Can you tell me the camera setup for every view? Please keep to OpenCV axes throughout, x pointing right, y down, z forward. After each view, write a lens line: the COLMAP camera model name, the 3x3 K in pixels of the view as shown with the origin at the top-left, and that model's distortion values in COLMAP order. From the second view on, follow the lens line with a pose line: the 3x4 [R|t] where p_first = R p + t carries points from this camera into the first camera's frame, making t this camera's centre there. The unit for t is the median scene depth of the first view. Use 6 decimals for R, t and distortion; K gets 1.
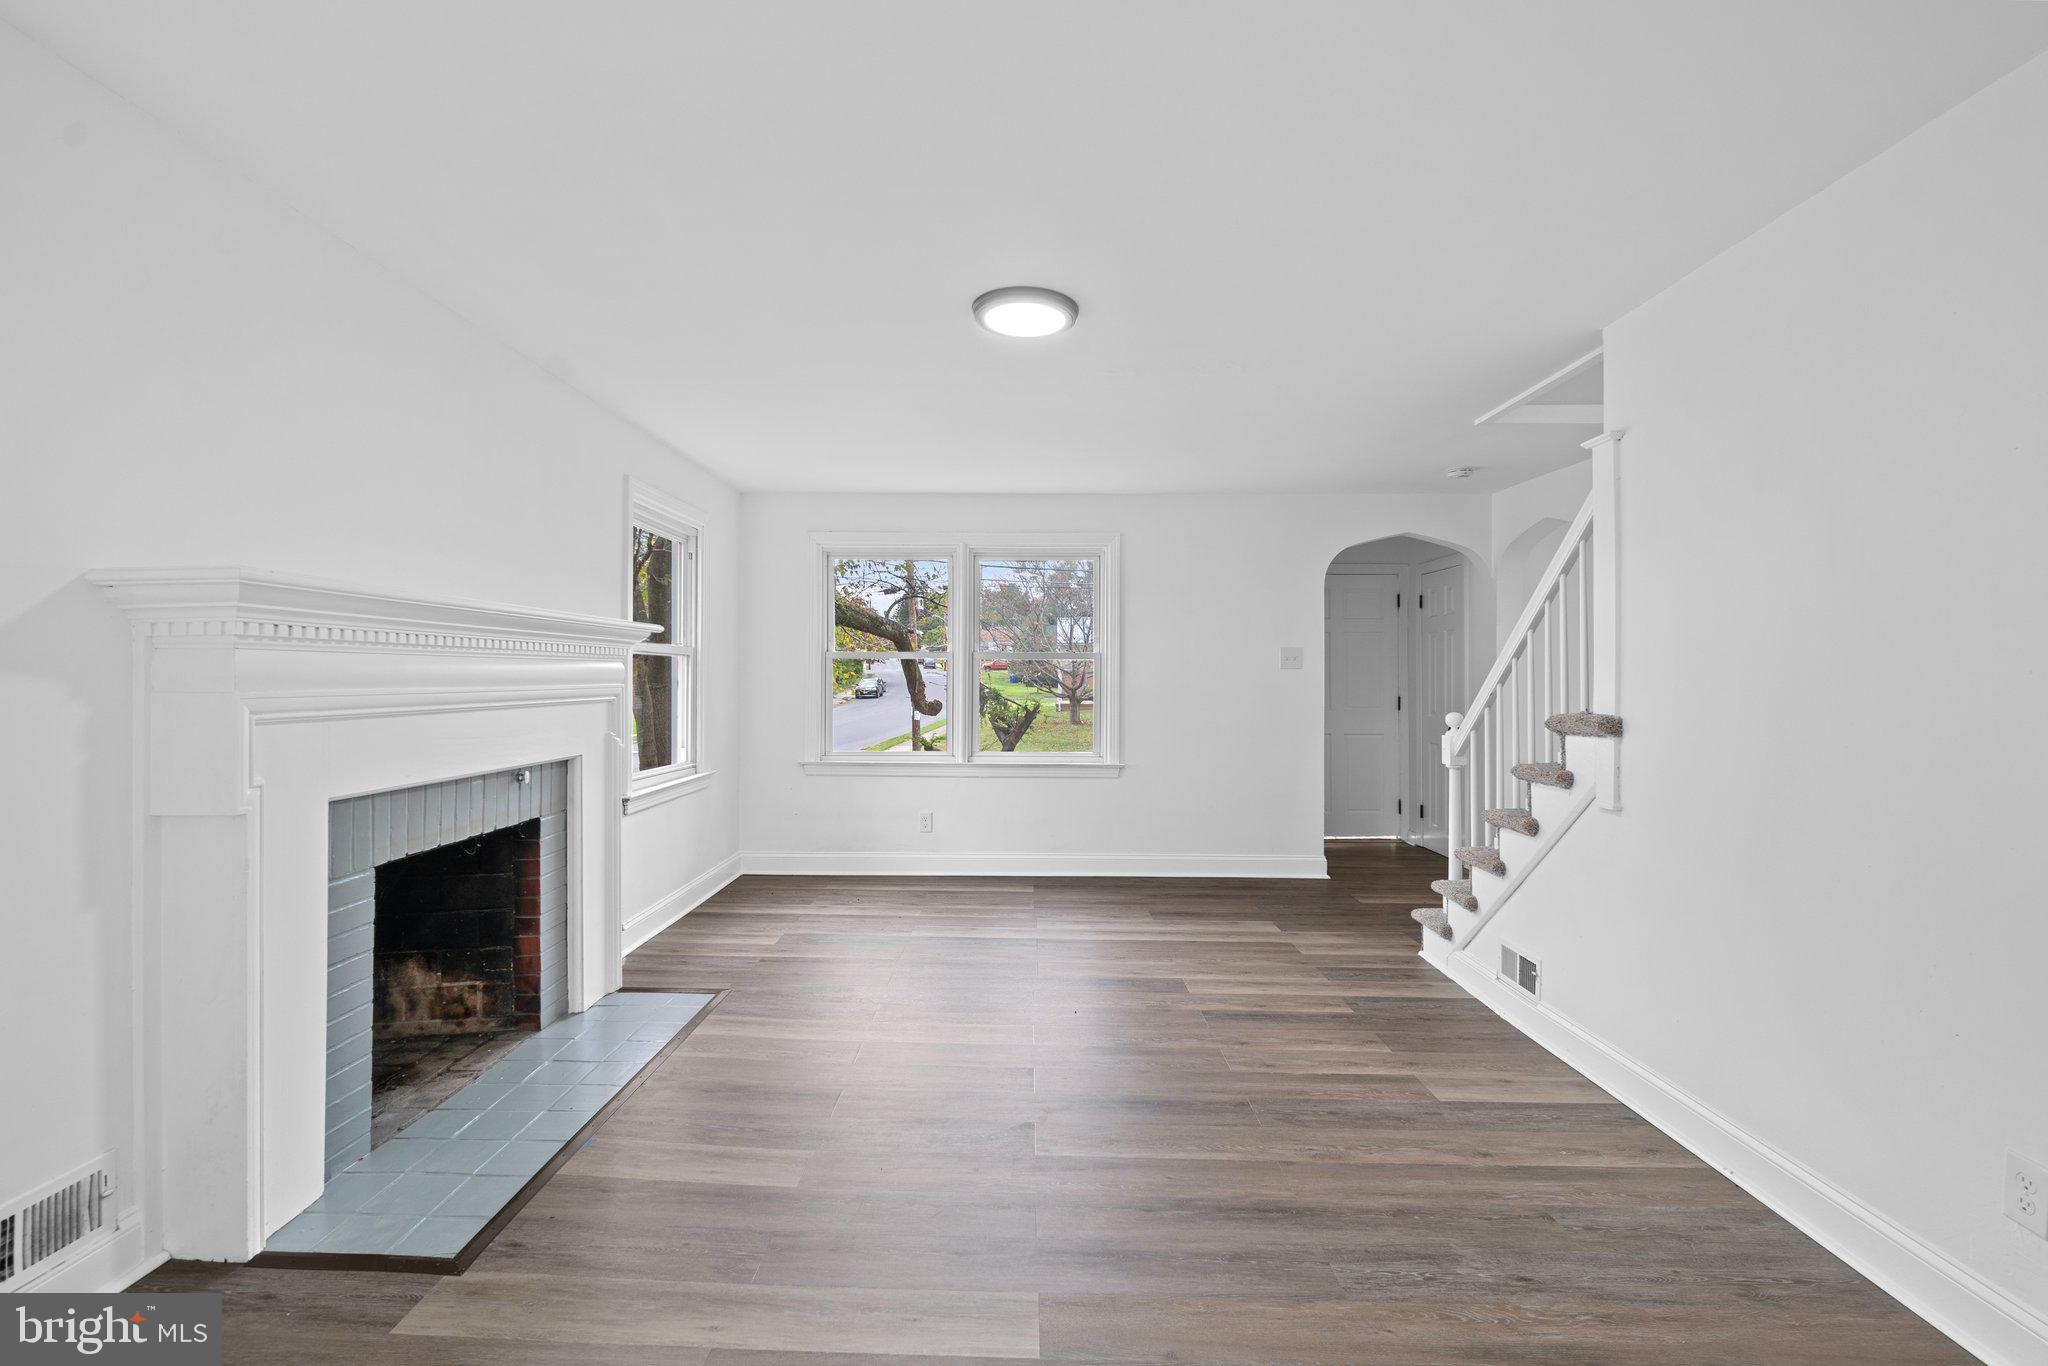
lens RADIAL K [[897.3, 0, 997.8], [0, 897.3, 691.5], [0, 0, 1]] dist [-0.005907, 0.000127]
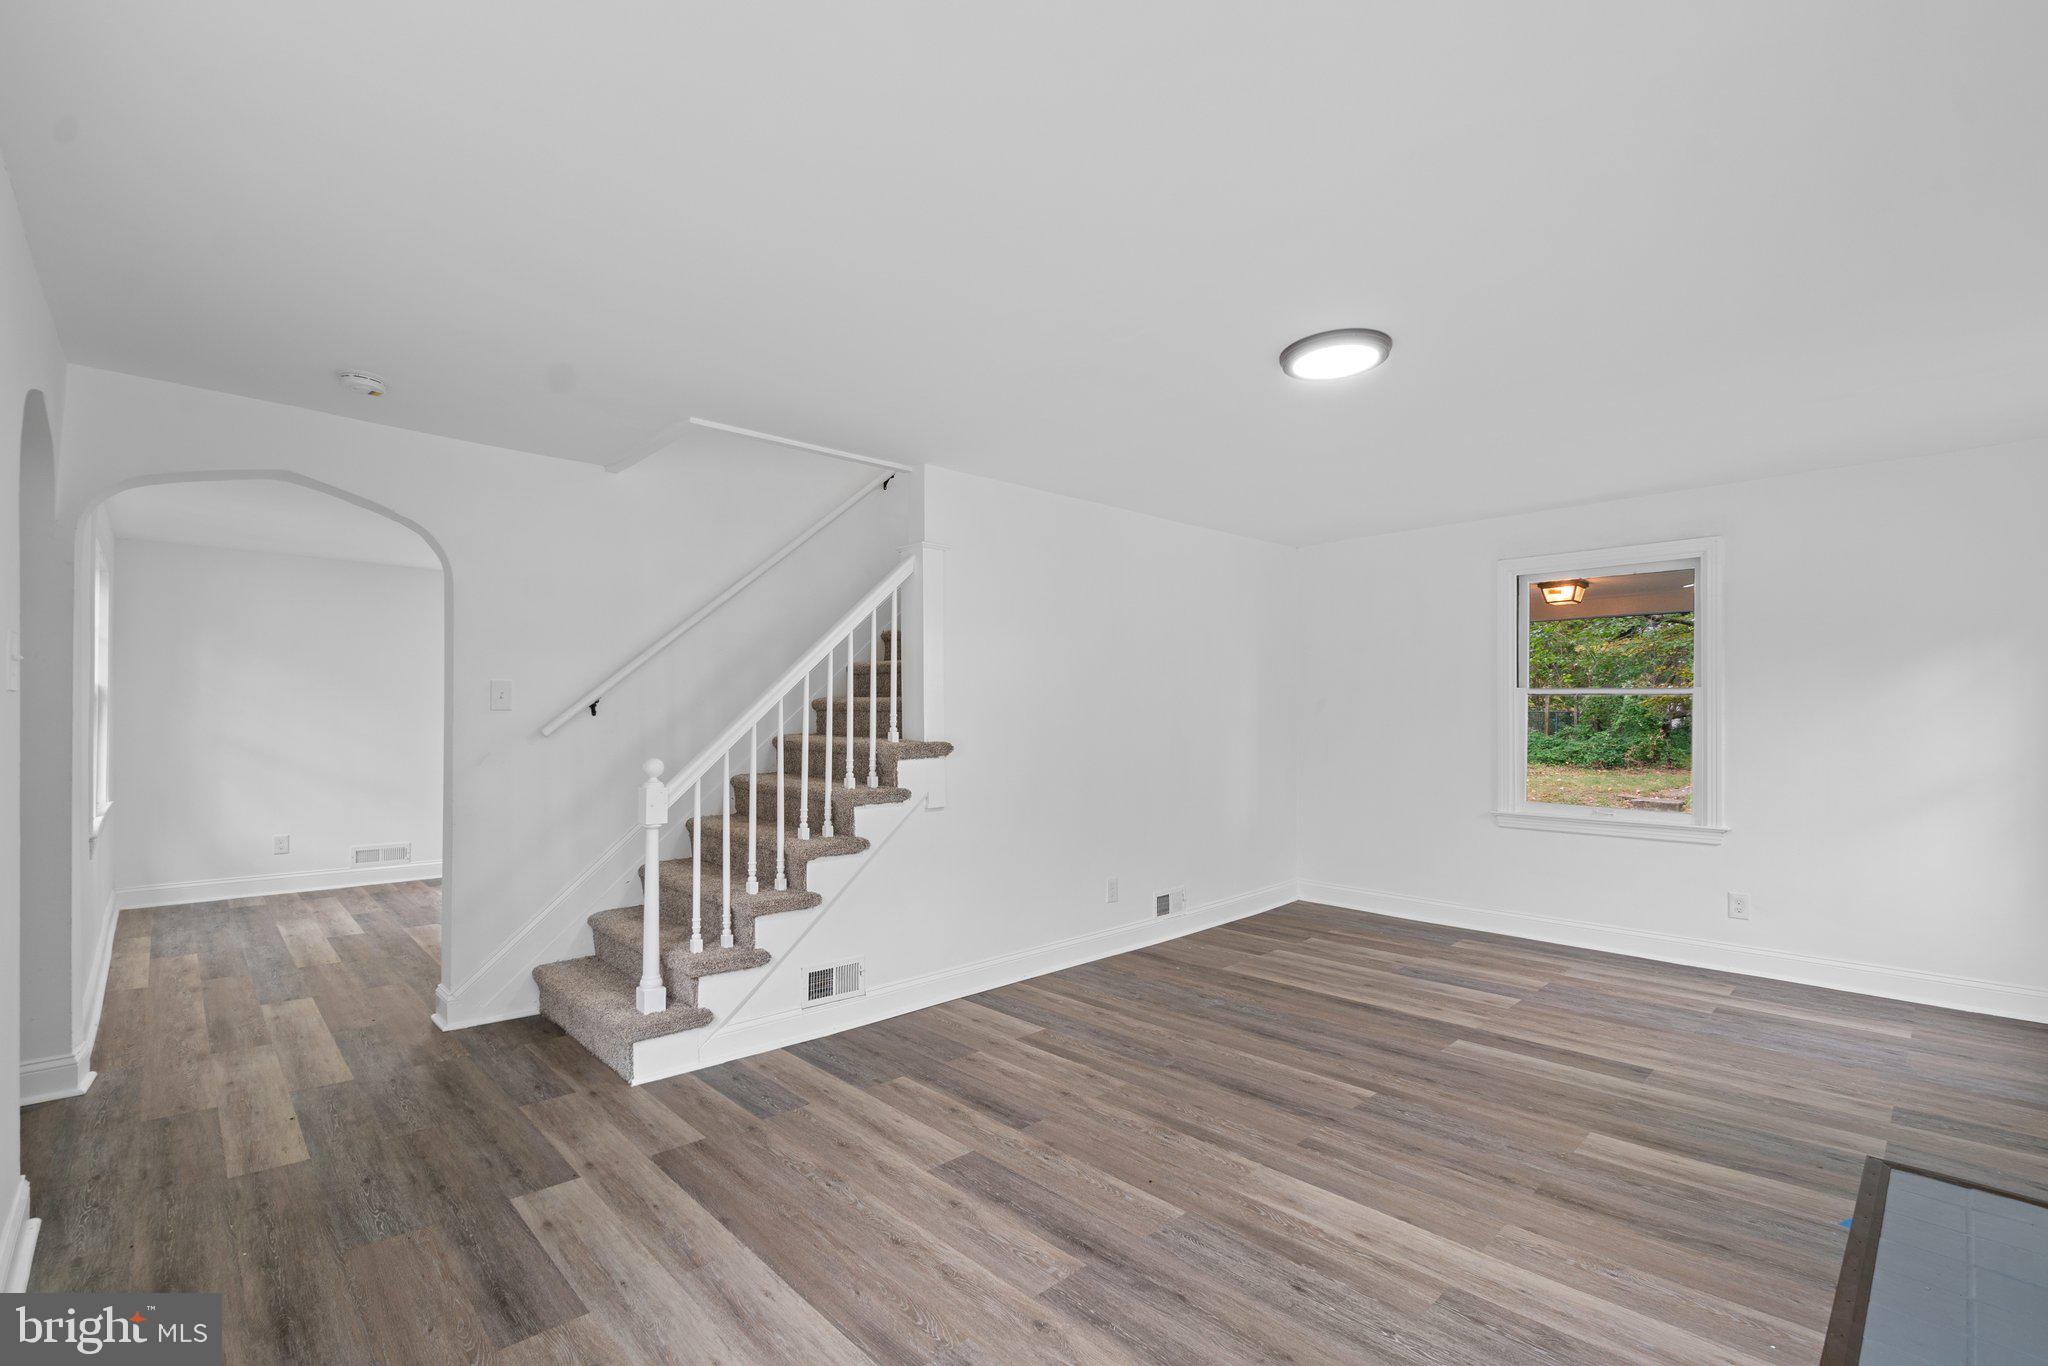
lens RADIAL K [[897.3, 0, 1031.9], [0, 897.3, 675.9], [0, 0, 1]] dist [-0.005907, 0.000127]
pose [[-0.716899, 0.025657, 0.696704, -0.344276], [0.005216, 0.999492, -0.031440, -0.027200], [-0.697157, -0.018905, -0.716669, 1.521448]]
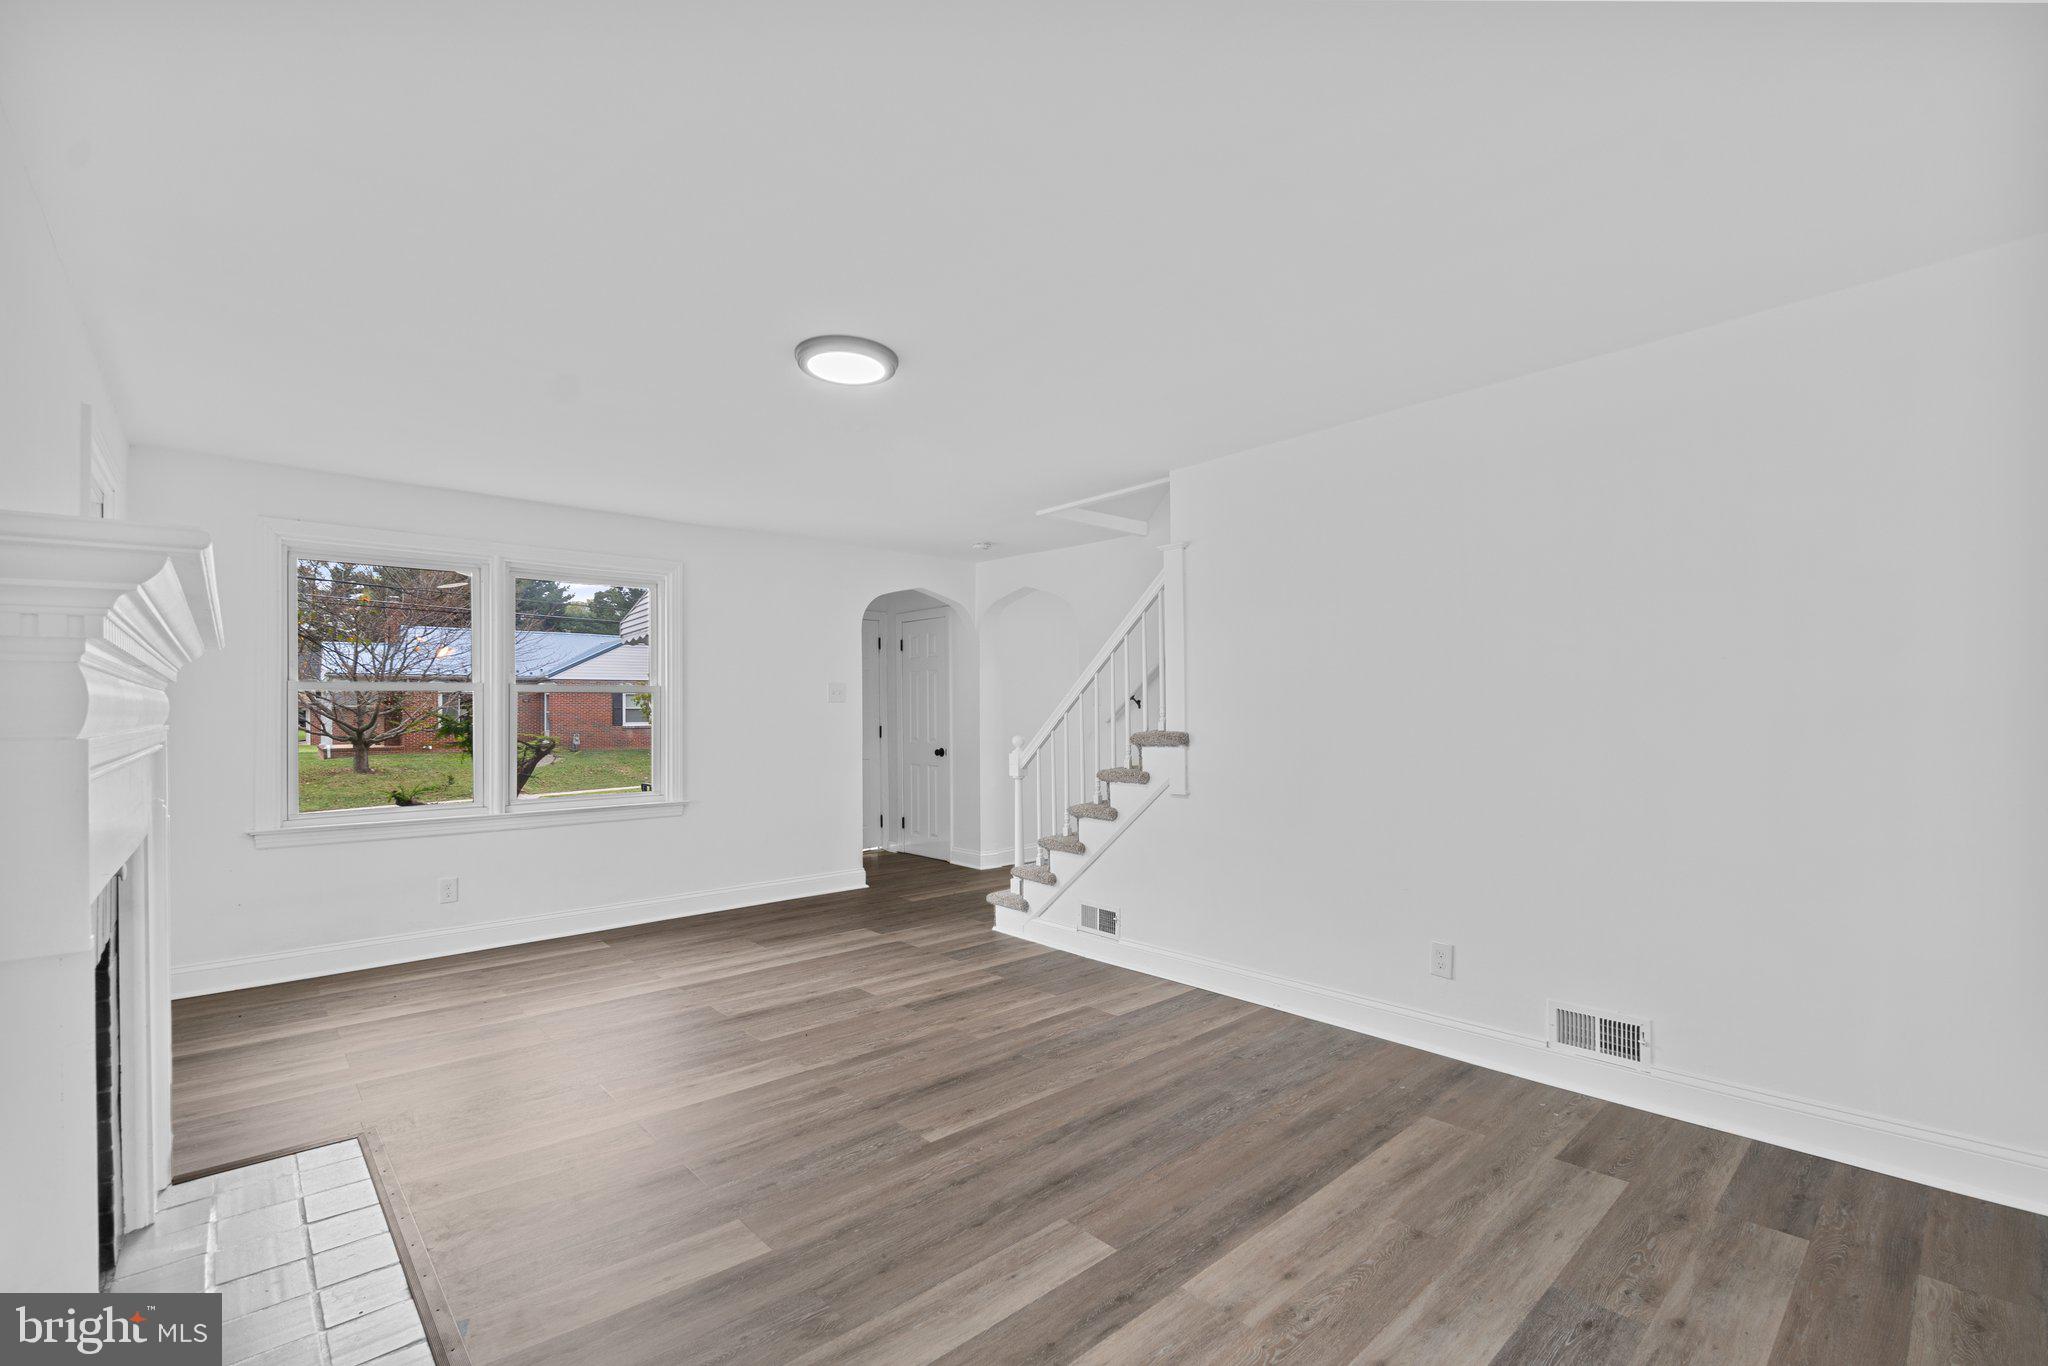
lens RADIAL K [[897.3, 0, 998.4], [0, 897.3, 714.0], [0, 0, 1]] dist [-0.005907, 0.000127]
pose [[0.731901, -0.012649, 0.681294, -0.430899], [0.022056, 0.999744, -0.005134, -0.001050], [-0.681054, 0.018784, 0.731992, 0.084960]]
